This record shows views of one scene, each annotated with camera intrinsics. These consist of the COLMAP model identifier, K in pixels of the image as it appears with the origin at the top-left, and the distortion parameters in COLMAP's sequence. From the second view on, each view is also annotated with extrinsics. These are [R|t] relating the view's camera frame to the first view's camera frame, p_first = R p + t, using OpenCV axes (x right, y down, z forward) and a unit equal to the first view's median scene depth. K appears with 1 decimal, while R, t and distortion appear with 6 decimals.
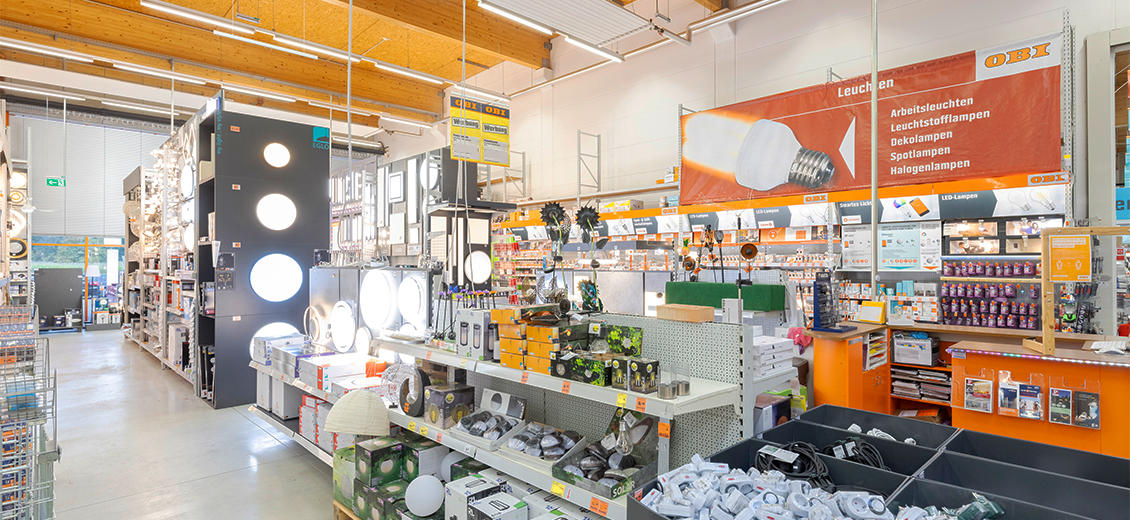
lens RADIAL K [[547.9, 0, 565.0], [0, 547.9, 260.0], [0, 0, 1]] dist [-0.000961, 0.000213]
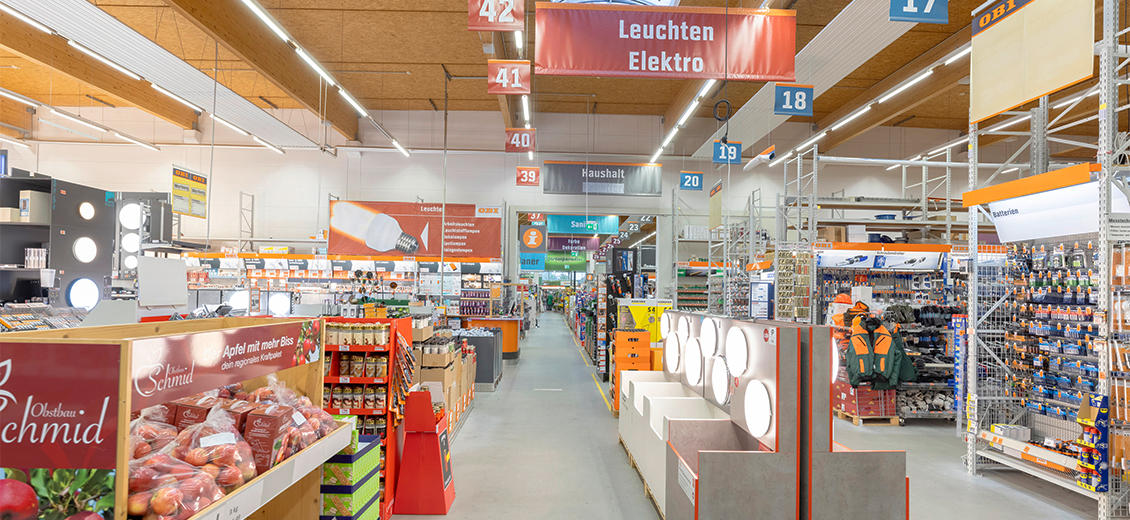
lens RADIAL K [[550.9, 0, 577.8], [0, 550.9, 286.9], [0, 0, 1]] dist [0.000384, 0.000120]
pose [[0.666954, 0.021389, 0.744792, -0.634956], [-0.023430, 0.999696, -0.007729, -0.007550], [-0.744731, -0.012295, 0.667252, -0.814274]]
